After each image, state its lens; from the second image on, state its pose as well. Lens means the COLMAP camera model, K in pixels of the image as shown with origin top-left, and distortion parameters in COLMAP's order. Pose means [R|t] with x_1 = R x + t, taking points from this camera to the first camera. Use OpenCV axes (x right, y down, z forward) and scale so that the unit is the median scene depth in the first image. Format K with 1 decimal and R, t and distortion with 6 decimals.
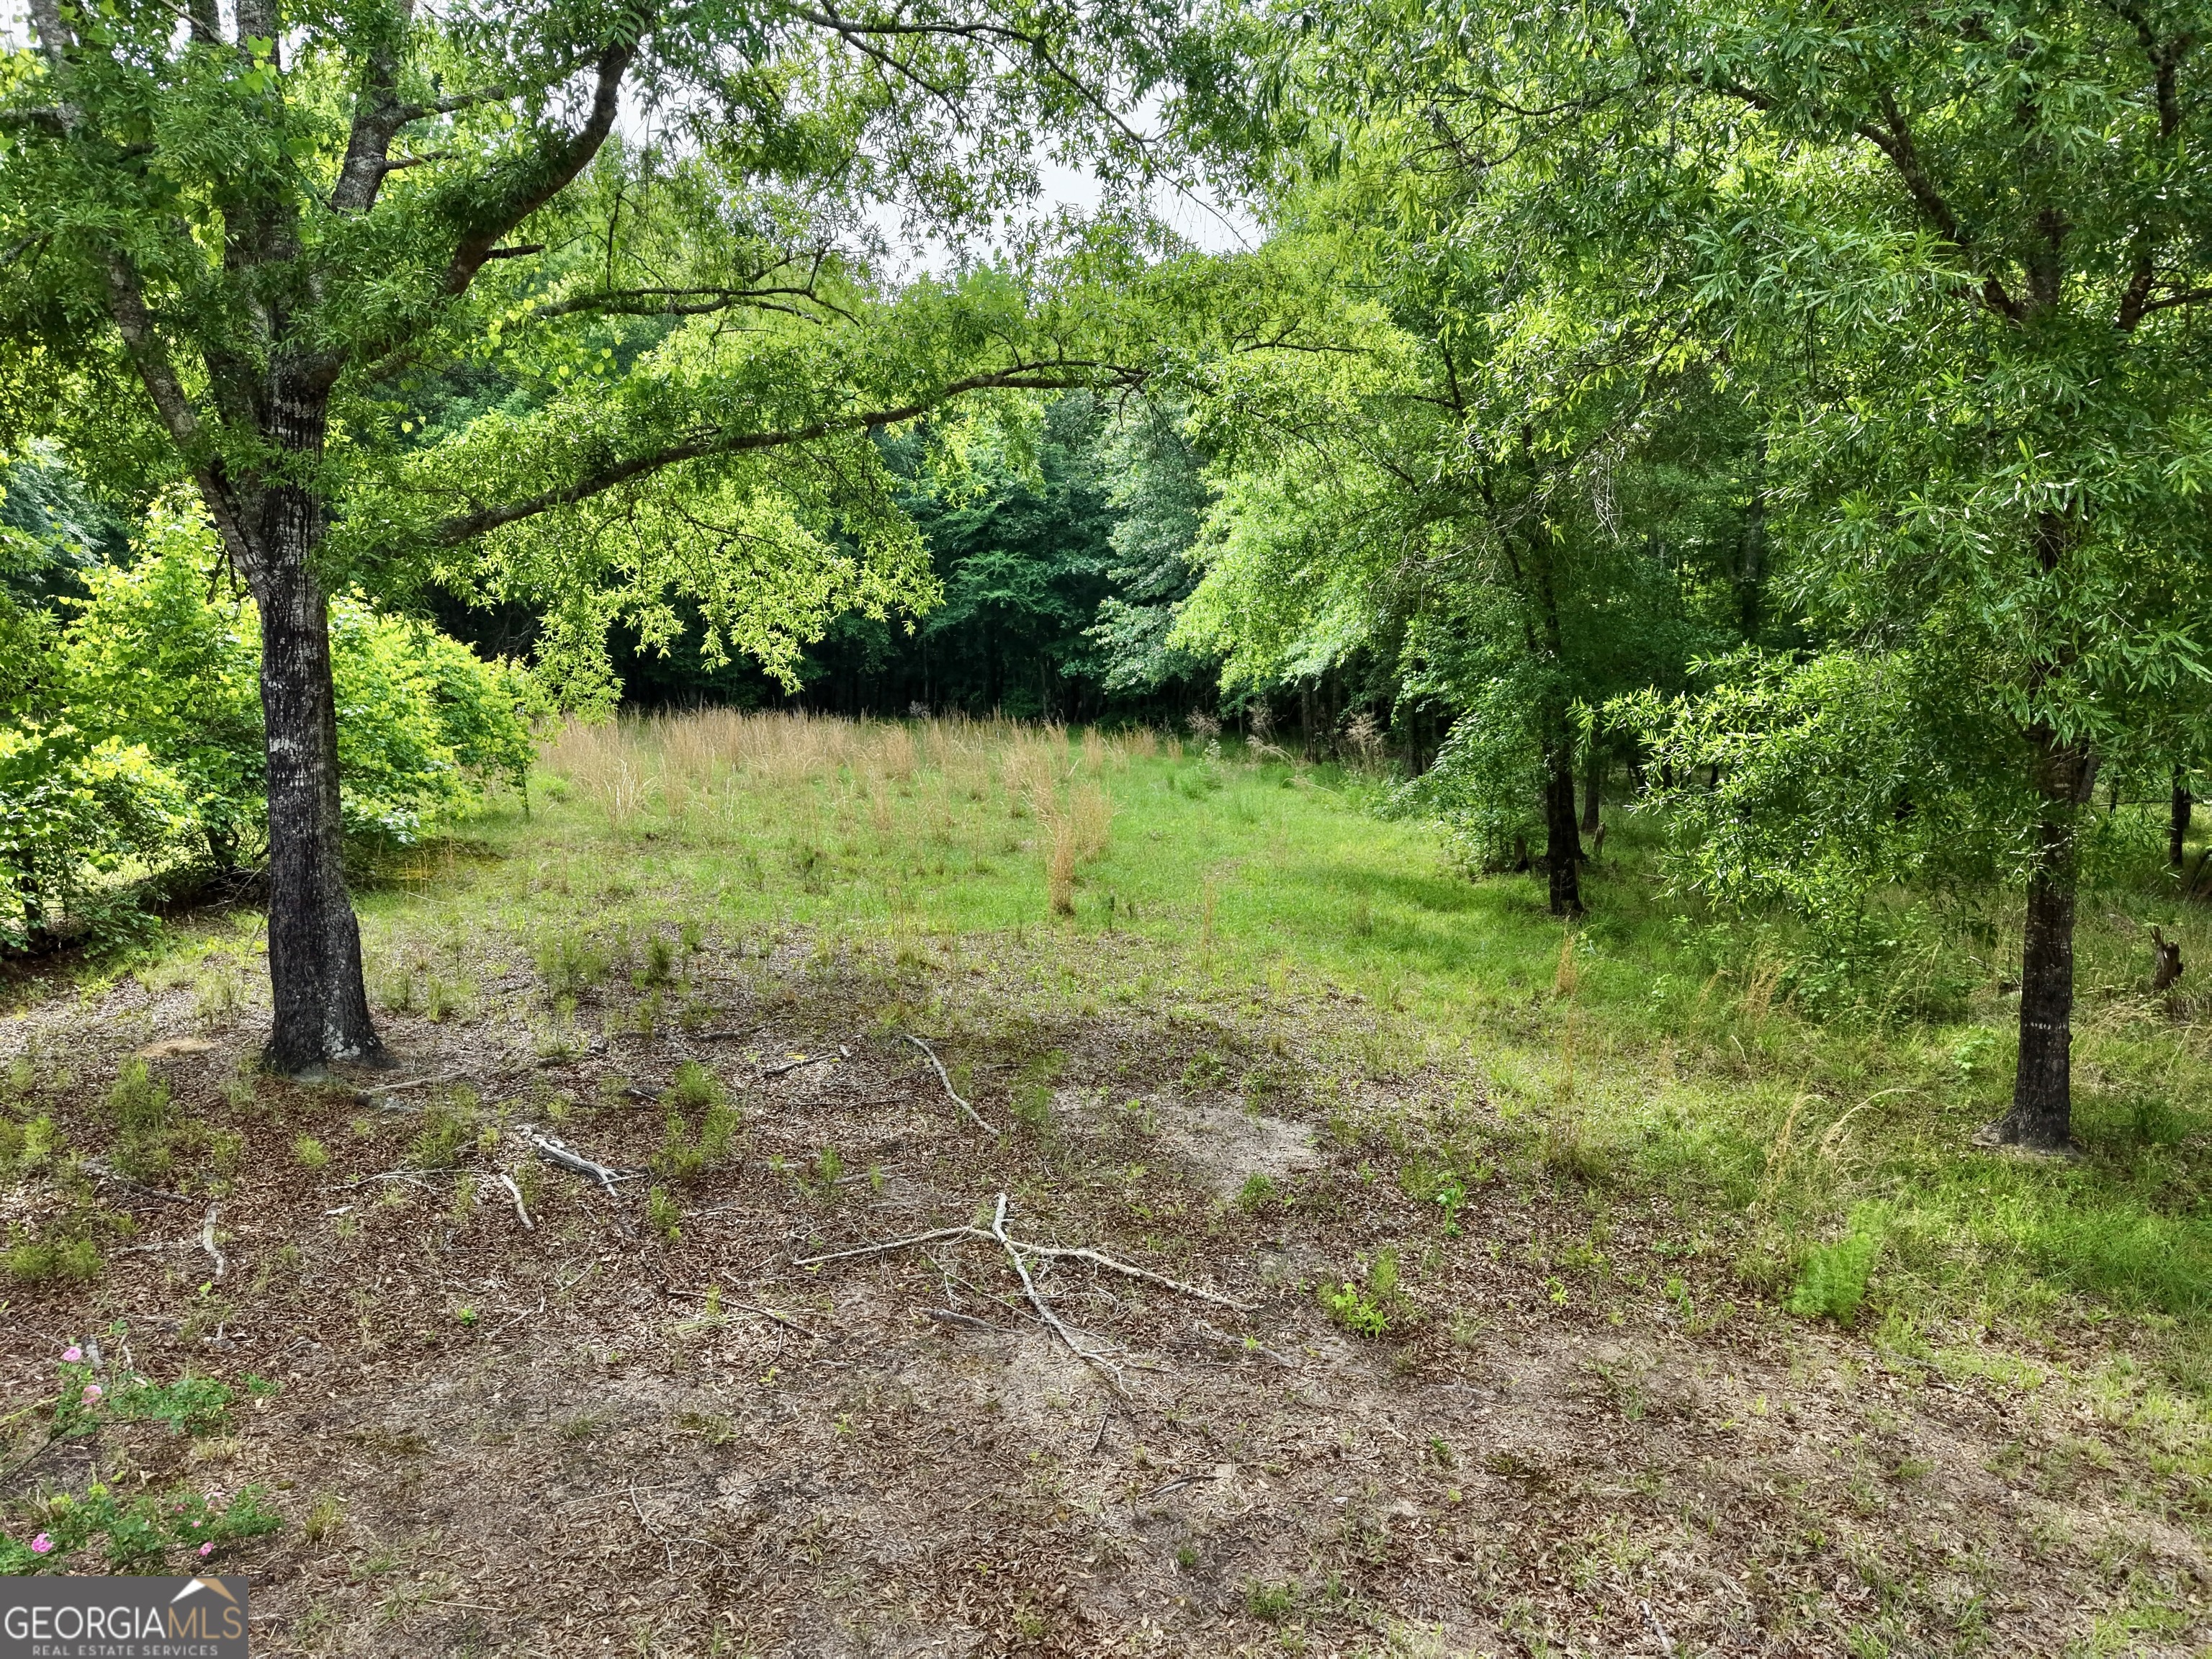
lens RADIAL K [[1485.3, 0, 1117.2], [0, 1485.3, 837.6], [0, 0, 1]] dist [0.036145, -0.027681]
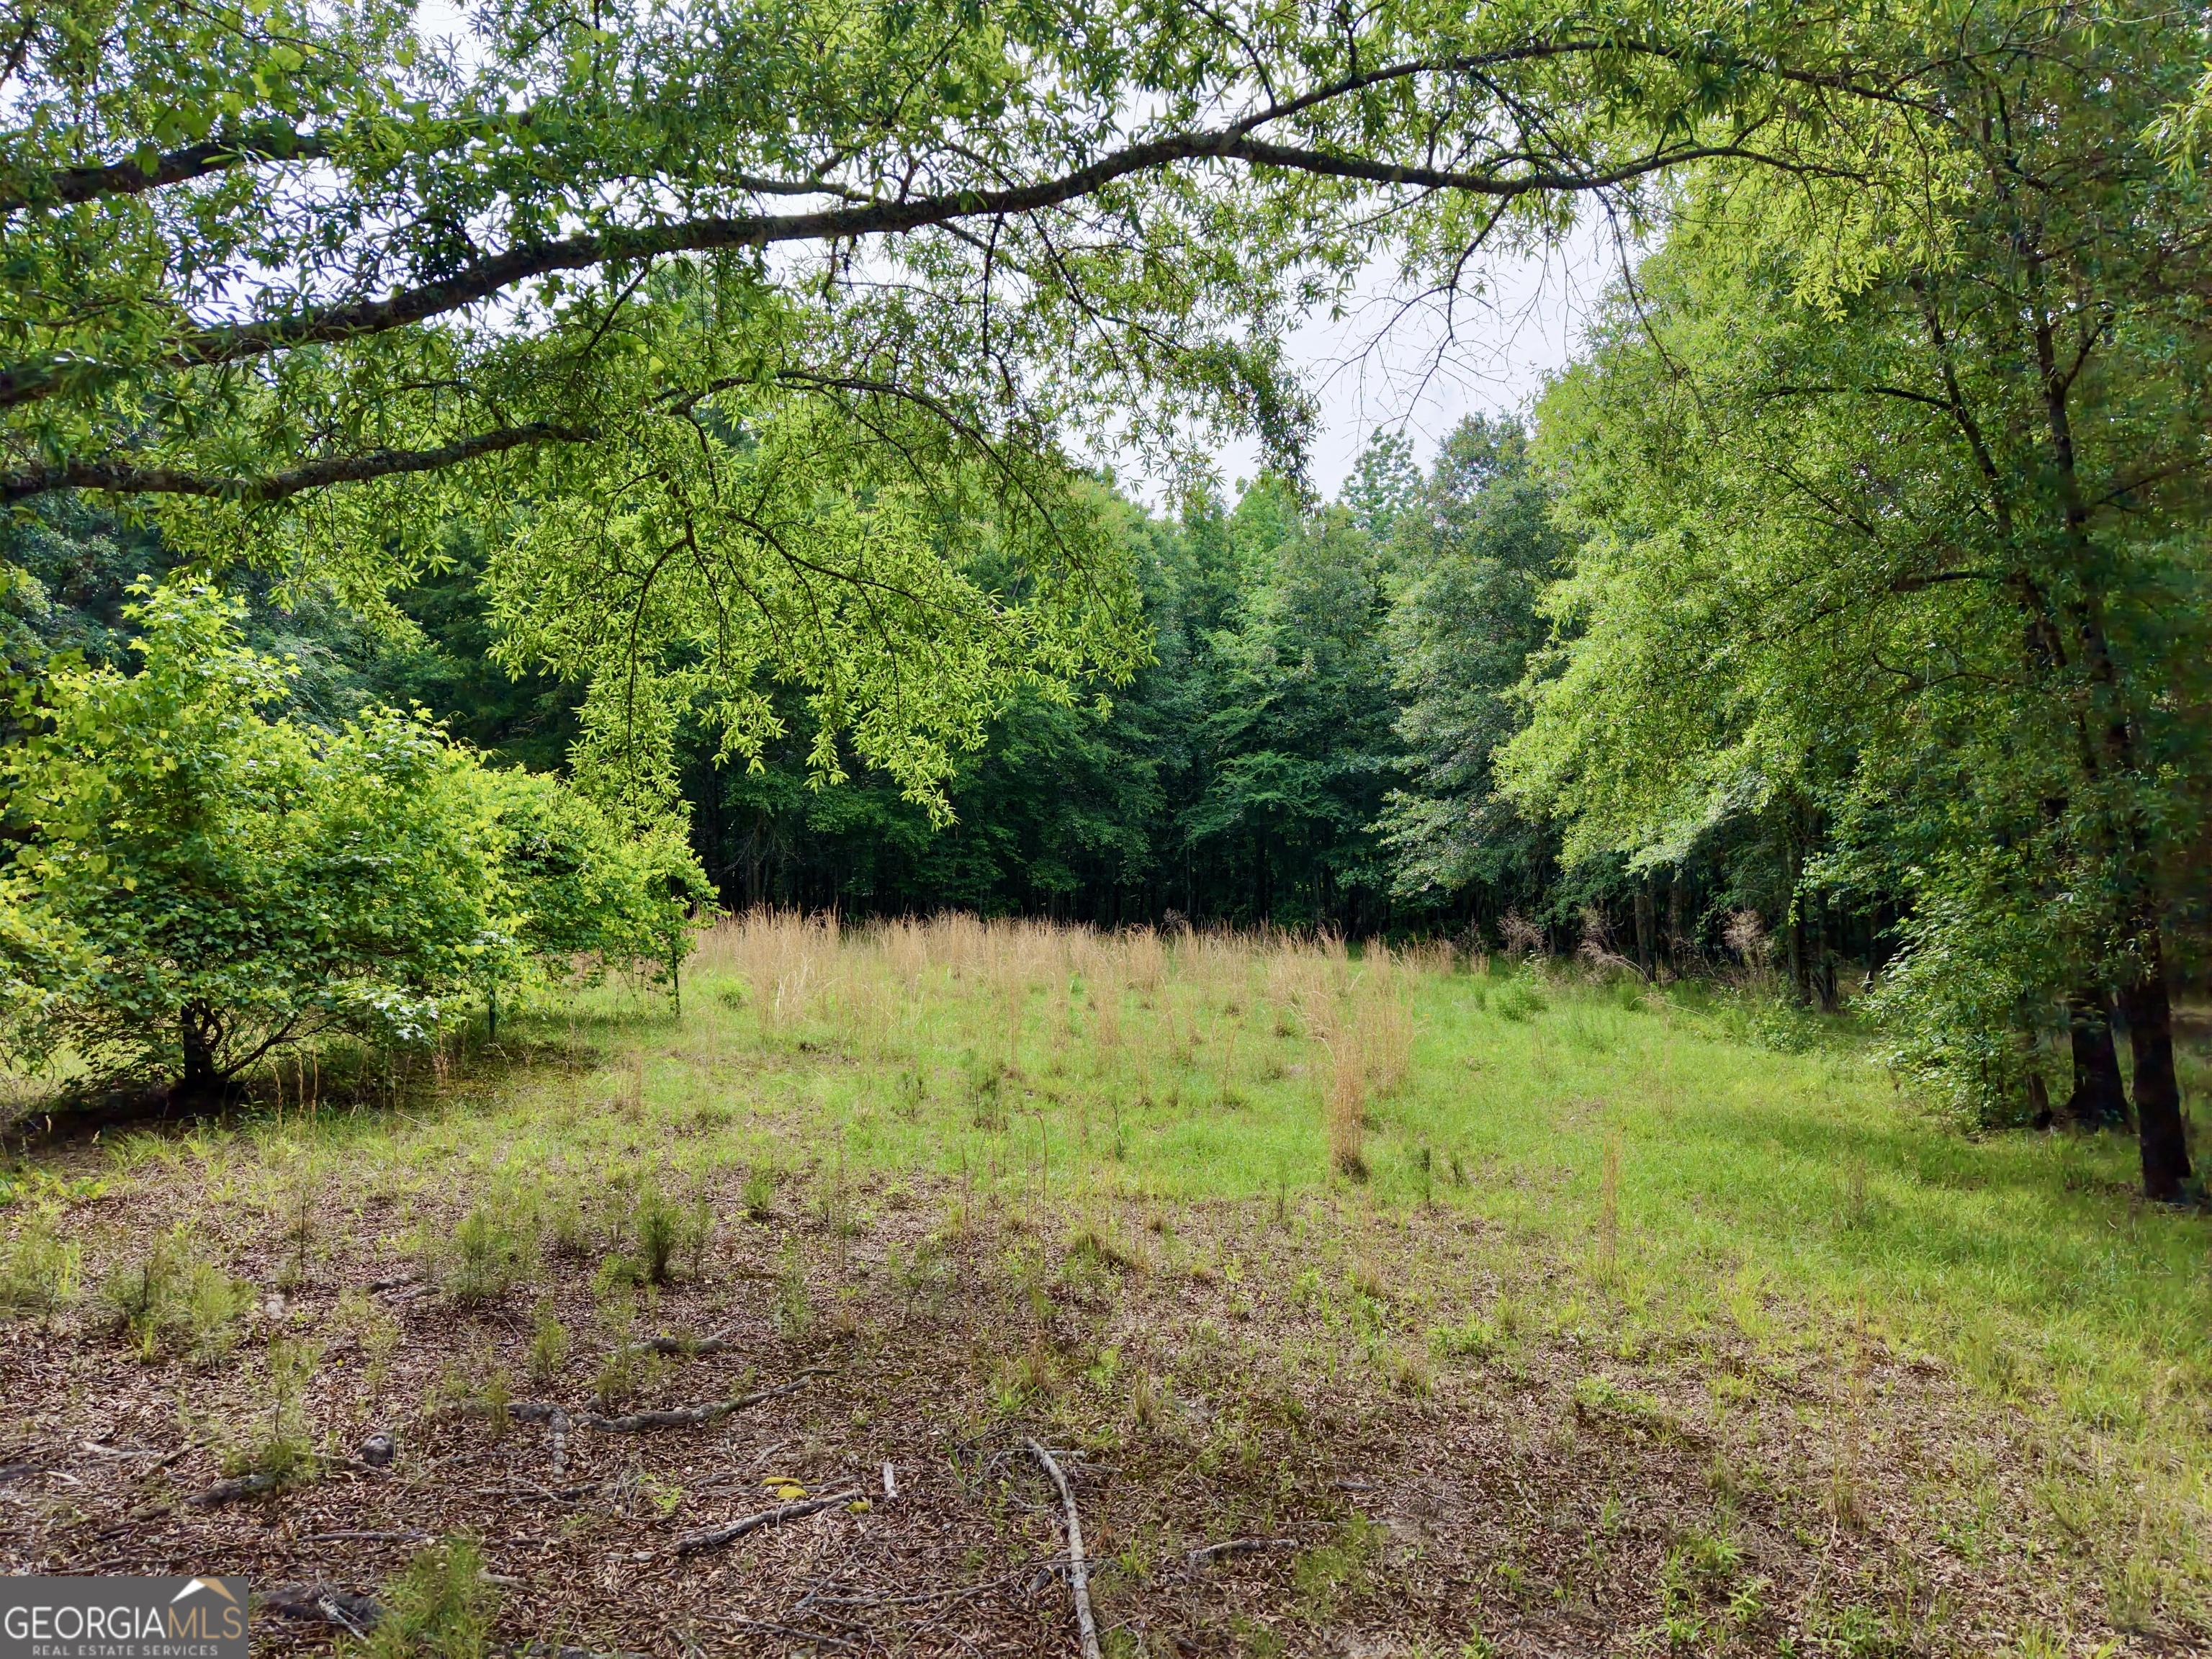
lens RADIAL K [[1482.3, 0, 1046.5], [0, 1482.3, 867.2], [0, 0, 1]] dist [0.039441, -0.093338]
pose [[0.973761, -0.007500, -0.227448, -0.016465], [-0.023771, 0.990637, -0.134436, 0.008799], [0.226327, 0.136316, 0.964466, 0.315085]]
